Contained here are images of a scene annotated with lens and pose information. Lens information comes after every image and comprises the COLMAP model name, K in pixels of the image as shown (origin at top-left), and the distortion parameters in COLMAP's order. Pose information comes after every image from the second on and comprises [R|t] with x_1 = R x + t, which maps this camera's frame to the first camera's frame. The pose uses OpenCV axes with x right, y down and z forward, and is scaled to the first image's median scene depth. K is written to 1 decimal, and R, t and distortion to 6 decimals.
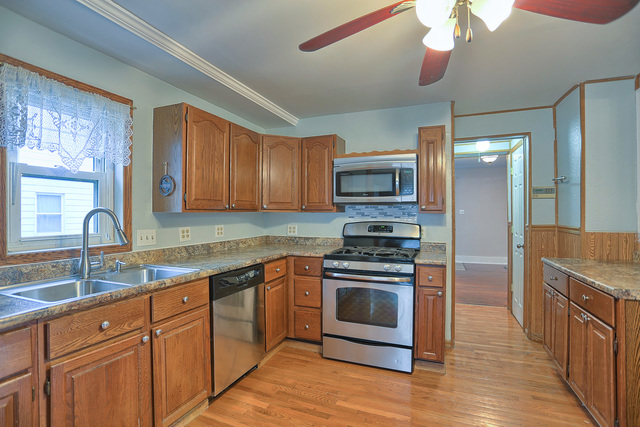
lens RADIAL K [[311.6, 0, 307.9], [0, 311.6, 213.3], [0, 0, 1]] dist [-0.050145, 0.015601]
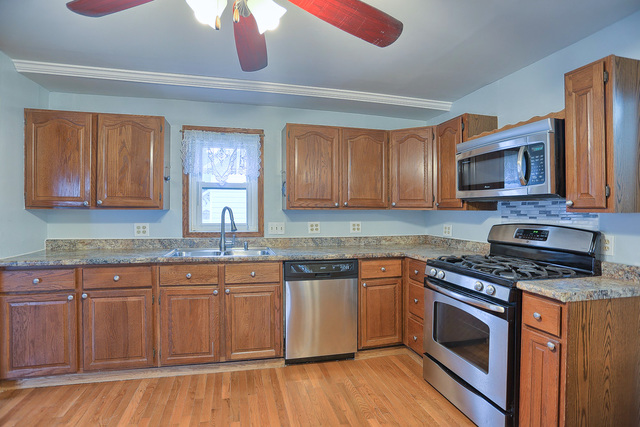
lens RADIAL K [[311.6, 0, 311.9], [0, 311.6, 208.8], [0, 0, 1]] dist [-0.050145, 0.015601]
pose [[0.613145, 0.000662, -0.789970, 0.536534], [-0.005543, 0.999979, -0.003464, -0.002337], [0.789951, 0.006502, 0.613136, 0.230440]]
